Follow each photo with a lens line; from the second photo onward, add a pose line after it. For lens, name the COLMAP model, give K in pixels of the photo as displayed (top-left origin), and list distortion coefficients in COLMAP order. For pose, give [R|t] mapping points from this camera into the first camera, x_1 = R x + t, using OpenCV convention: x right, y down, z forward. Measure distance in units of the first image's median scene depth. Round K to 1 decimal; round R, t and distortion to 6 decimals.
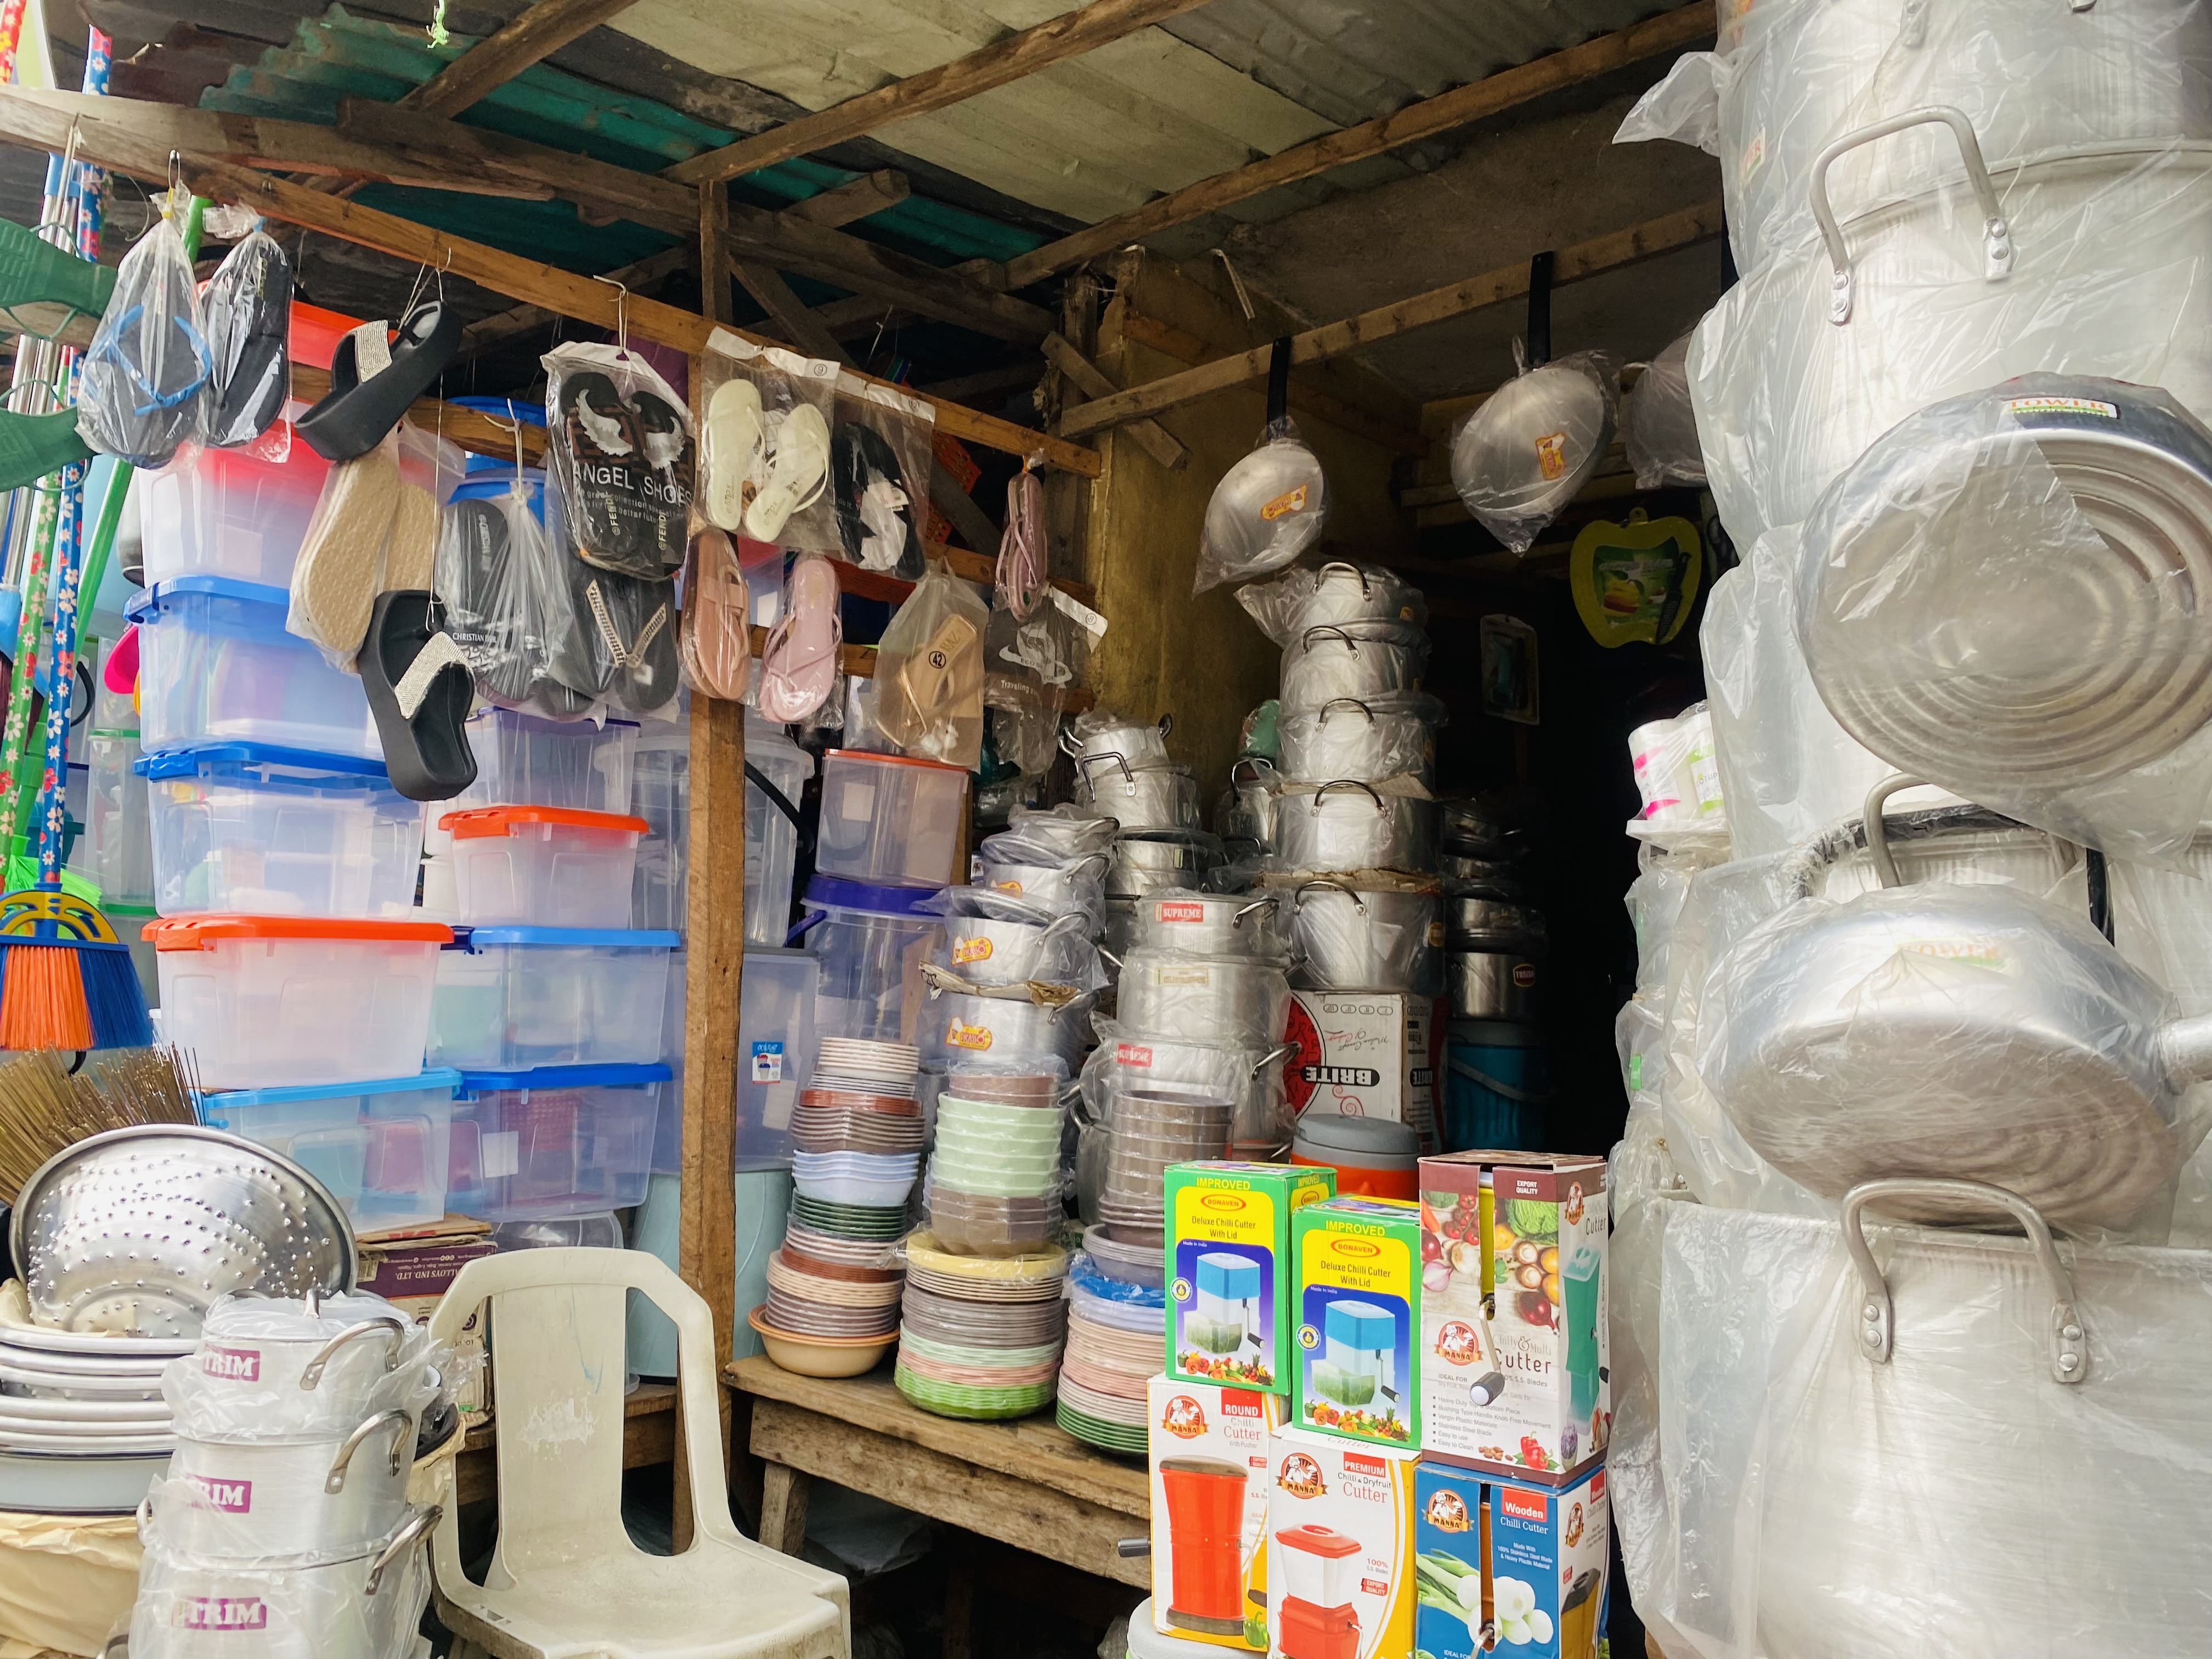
lens RADIAL K [[1677.7, 0, 1074.5], [0, 1677.7, 816.8], [0, 0, 1]] dist [0.020028, -0.024836]
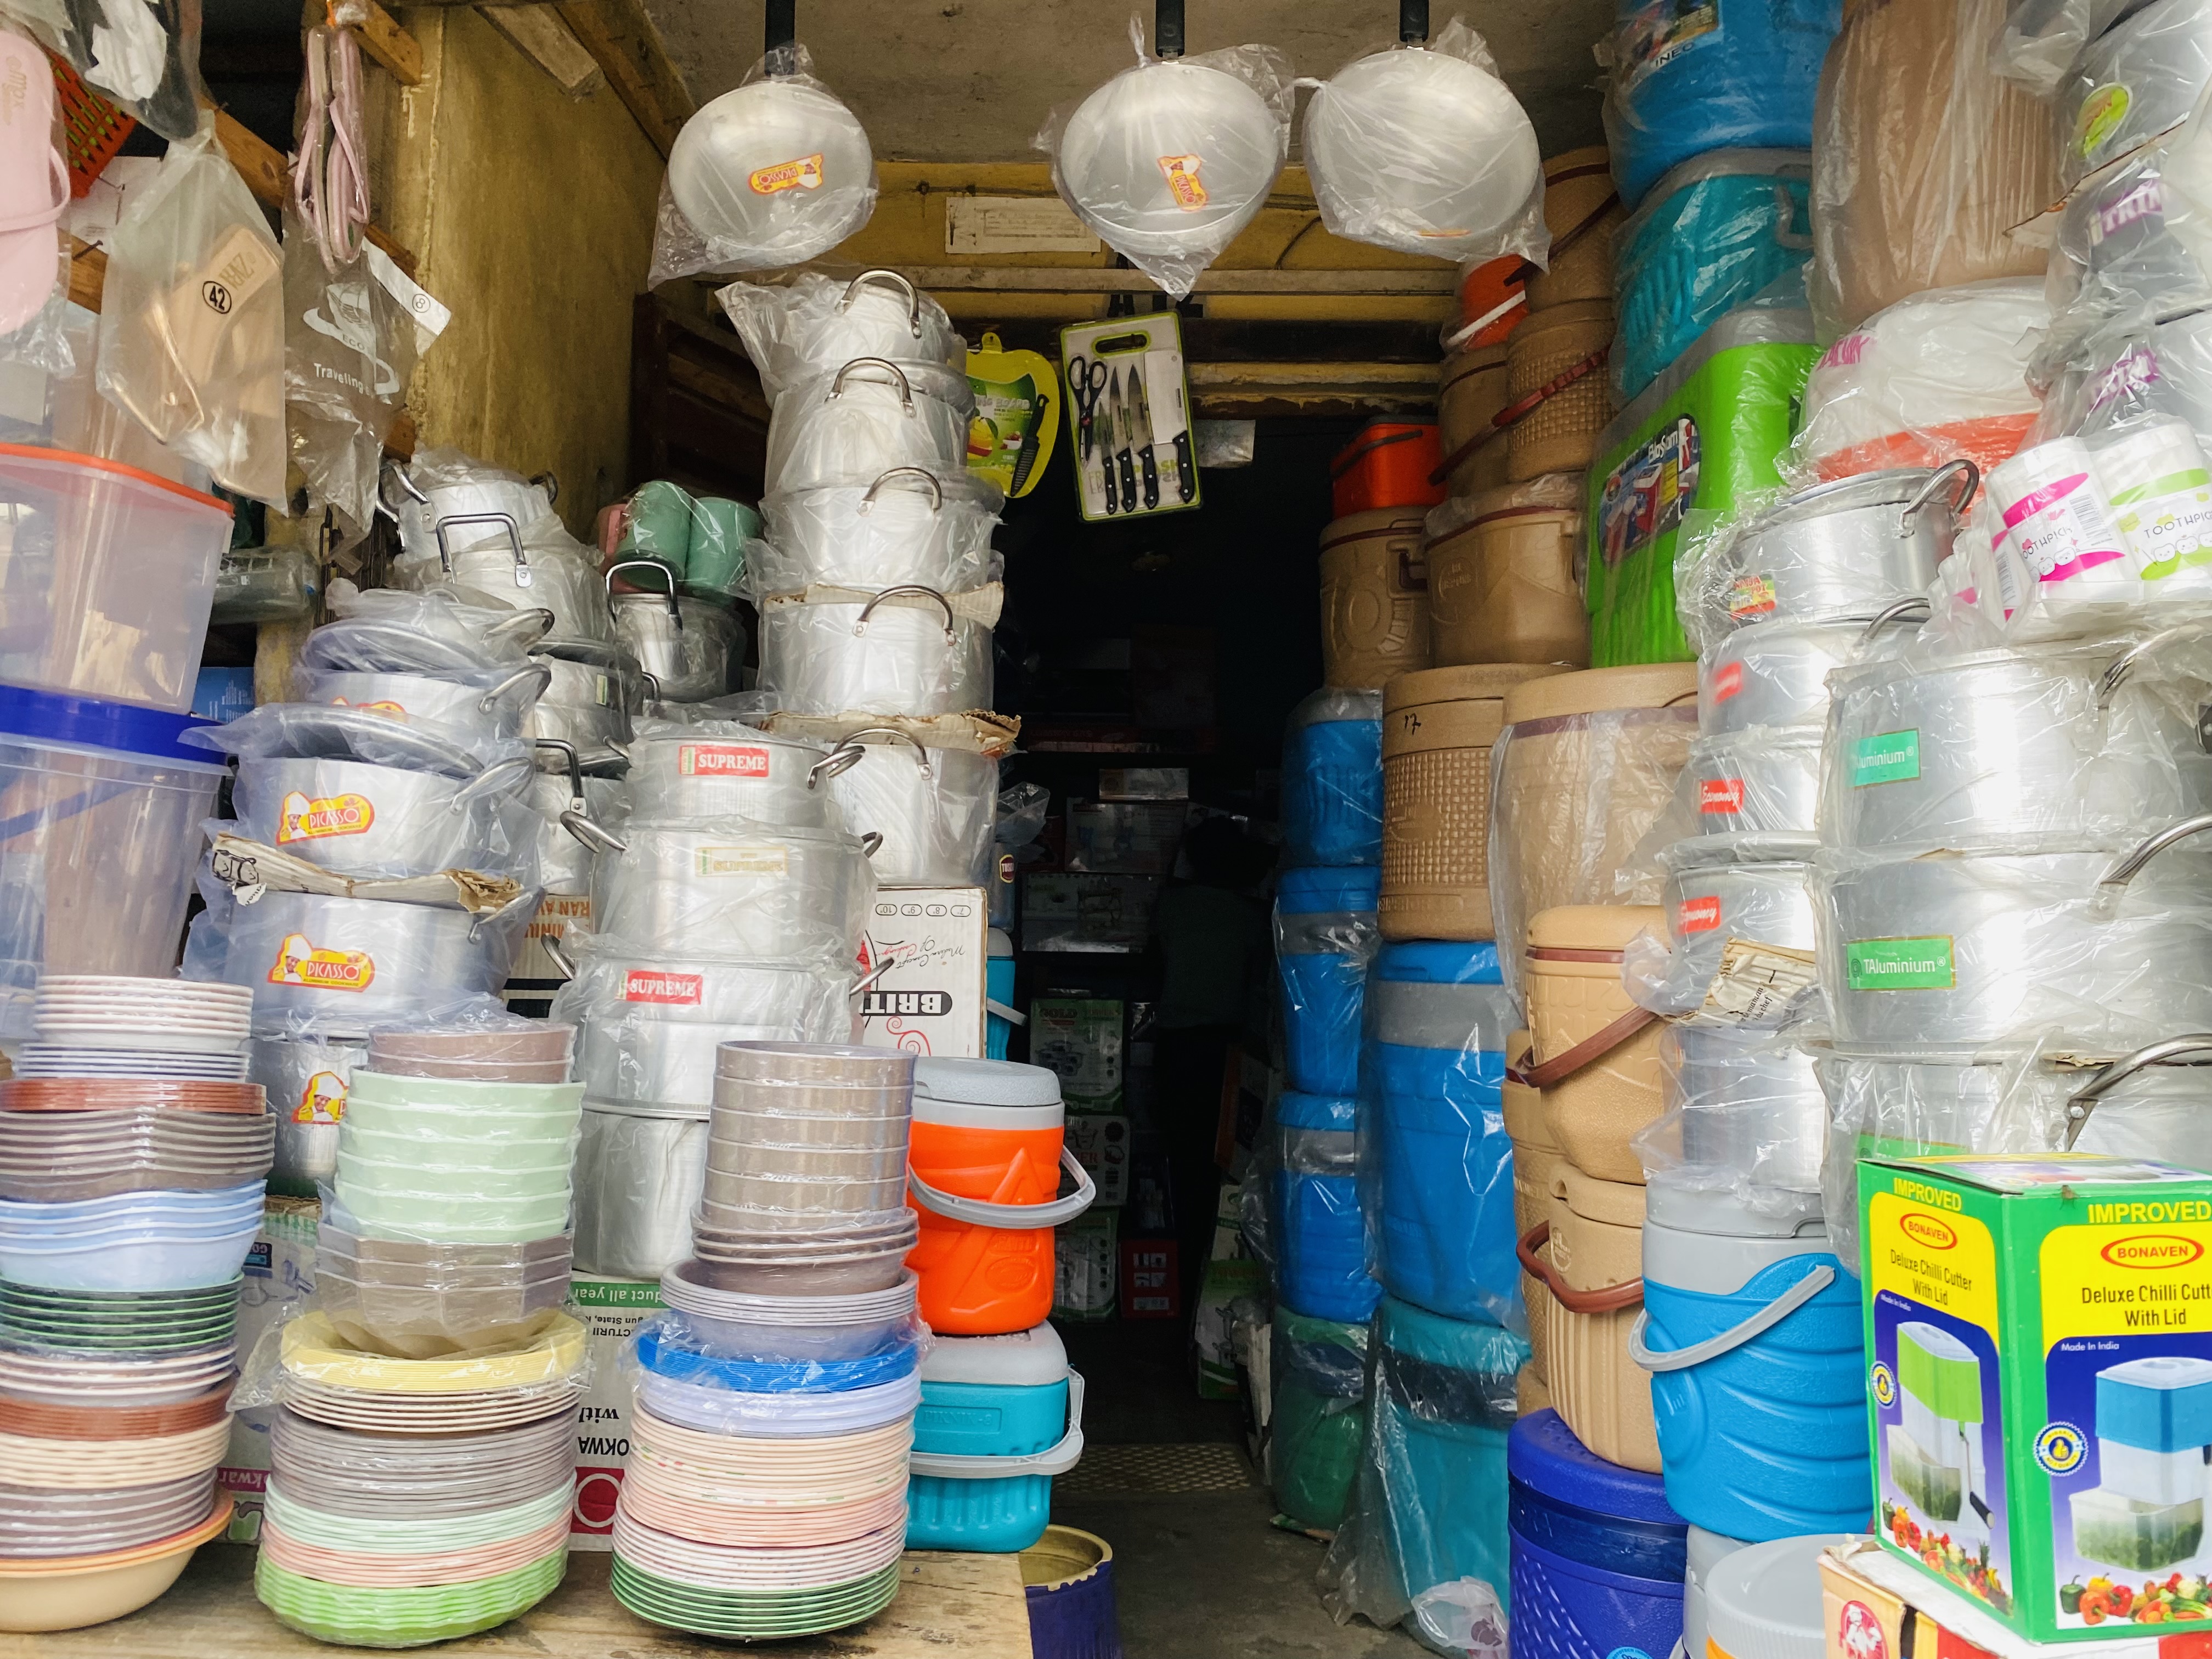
lens RADIAL K [[1677.7, 0, 1100.6], [0, 1677.7, 859.5], [0, 0, 1]] dist [0.020028, -0.024836]
pose [[0.788812, 0.007912, 0.614584, -0.230252], [-0.048631, 0.997586, 0.049574, 0.060333], [-0.612708, -0.068992, 0.787292, 0.437677]]
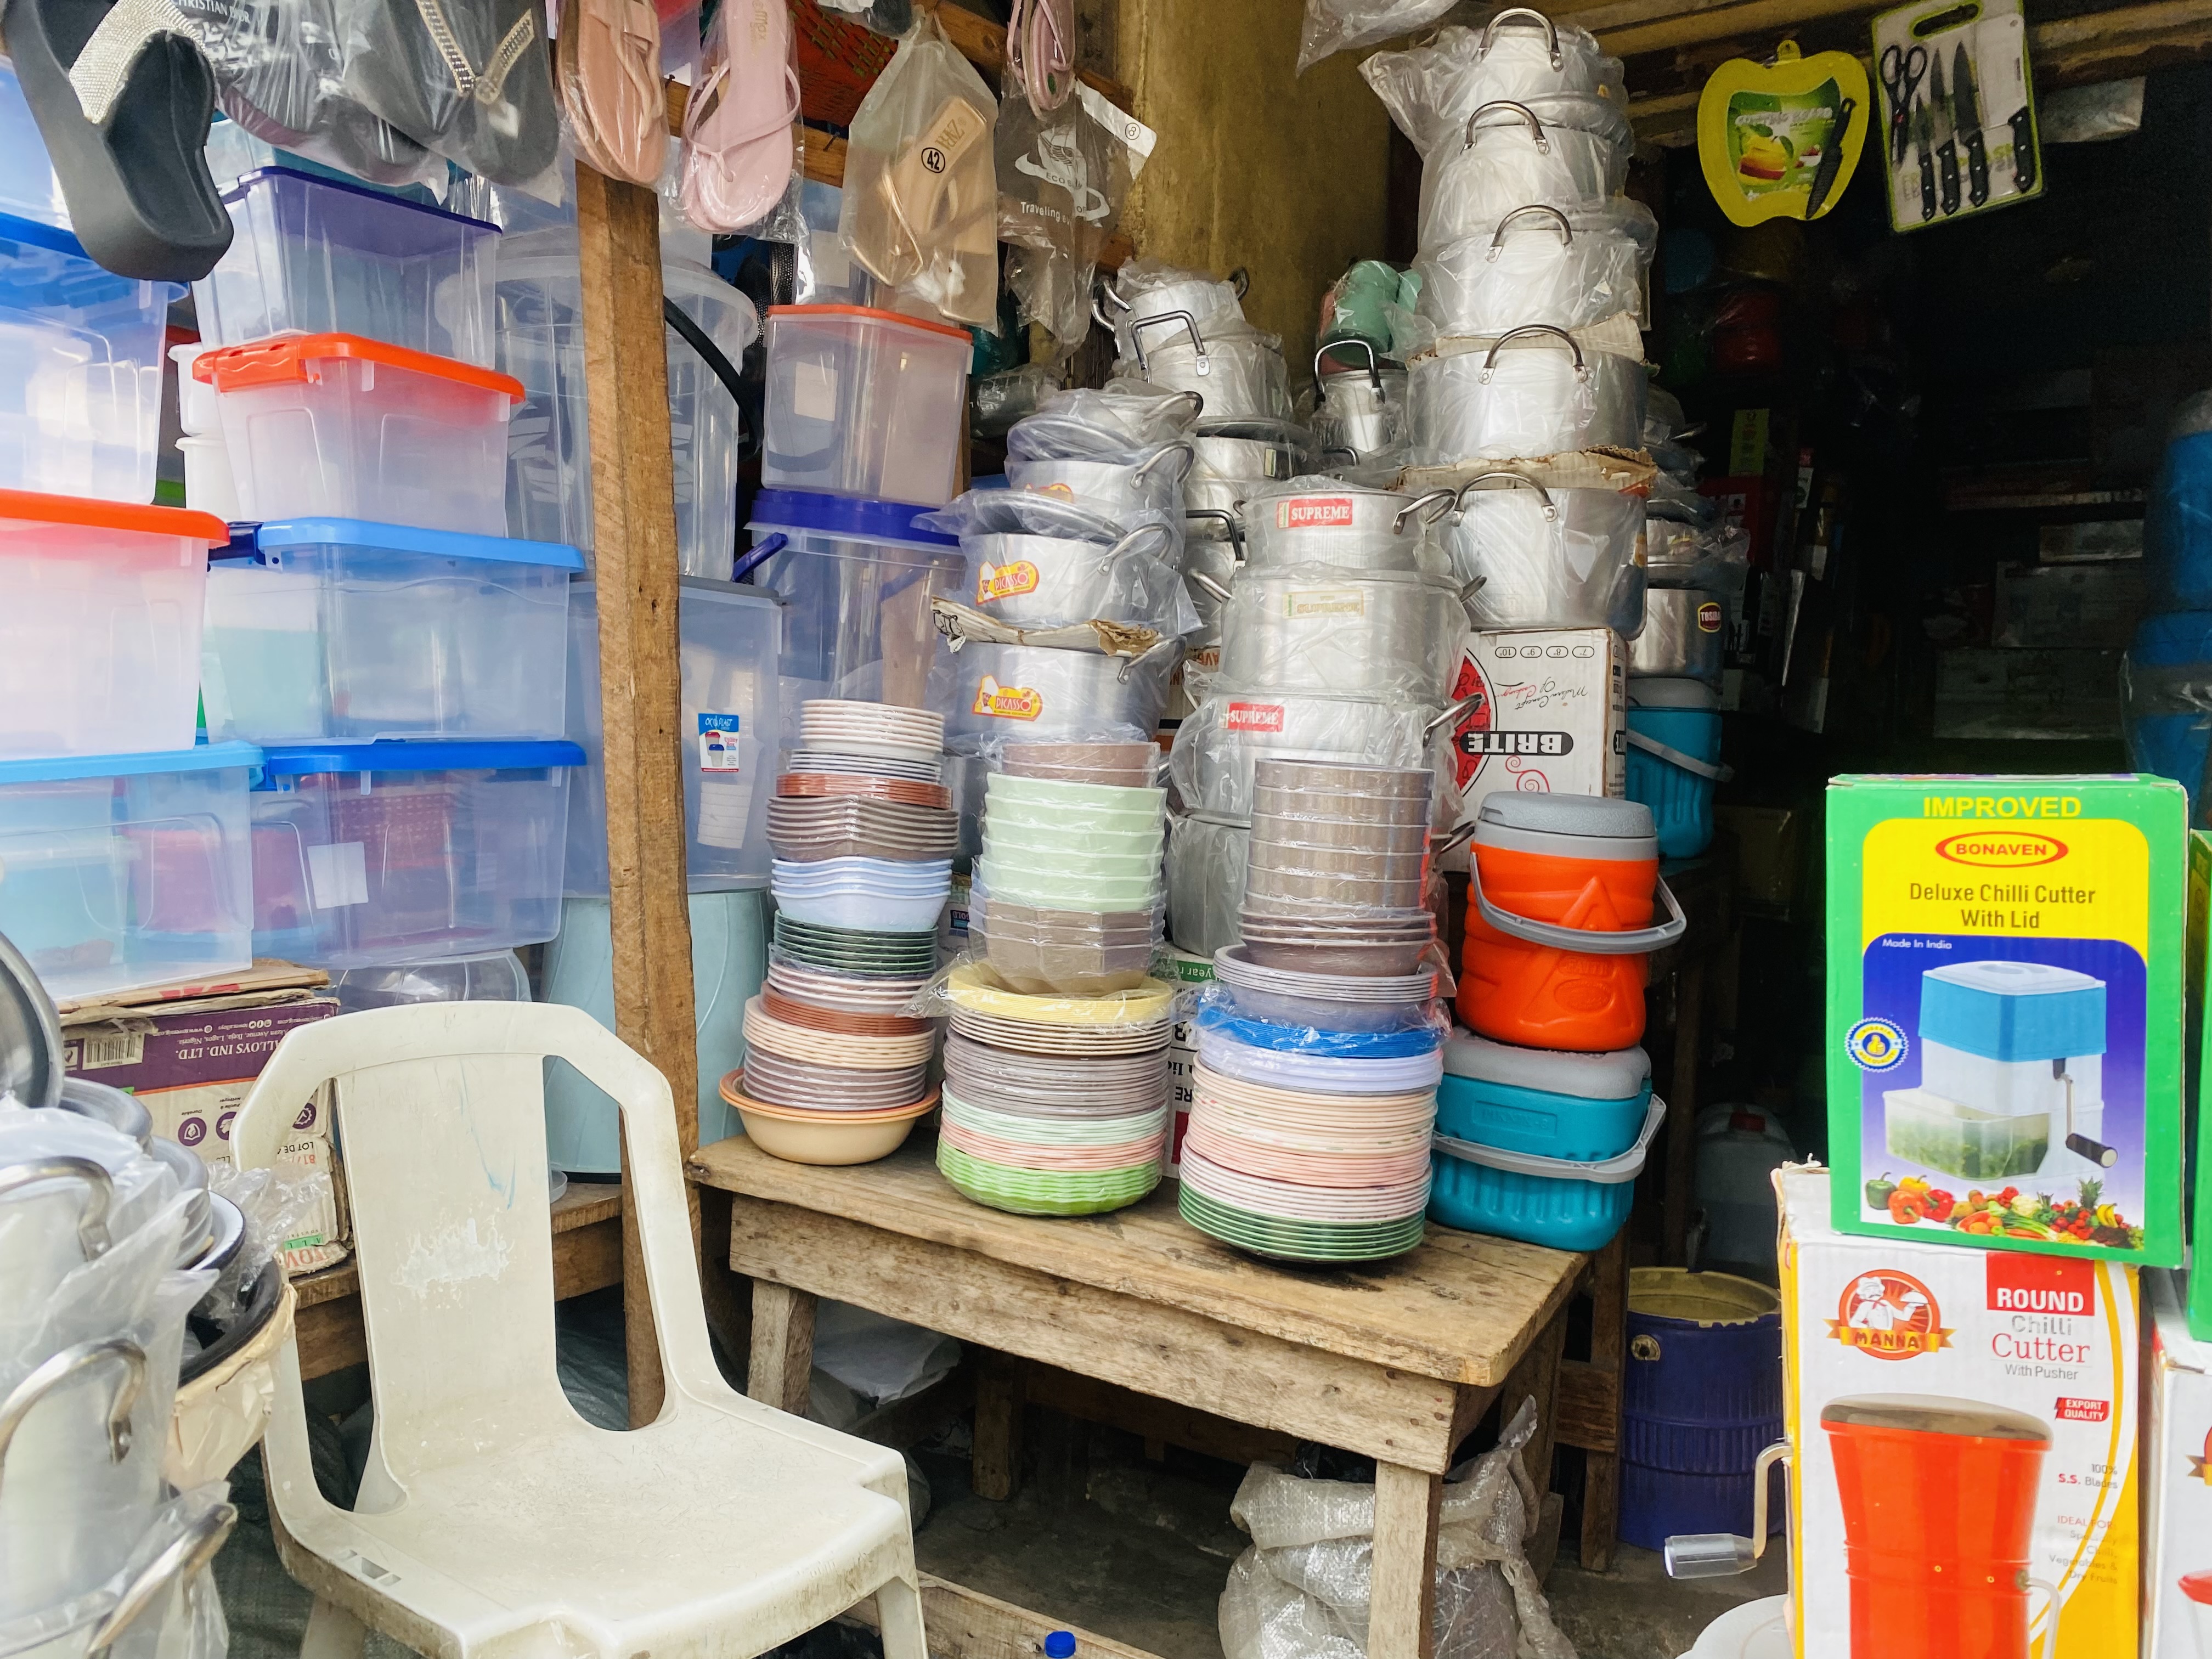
lens RADIAL K [[1677.7, 0, 1111.0], [0, 1677.7, 843.4], [0, 0, 1]] dist [0.020028, -0.024836]
pose [[0.995383, -0.025165, 0.092627, -0.096735], [0.009519, 0.986143, 0.165624, 0.082732], [-0.095511, -0.163977, 0.981829, 0.318156]]
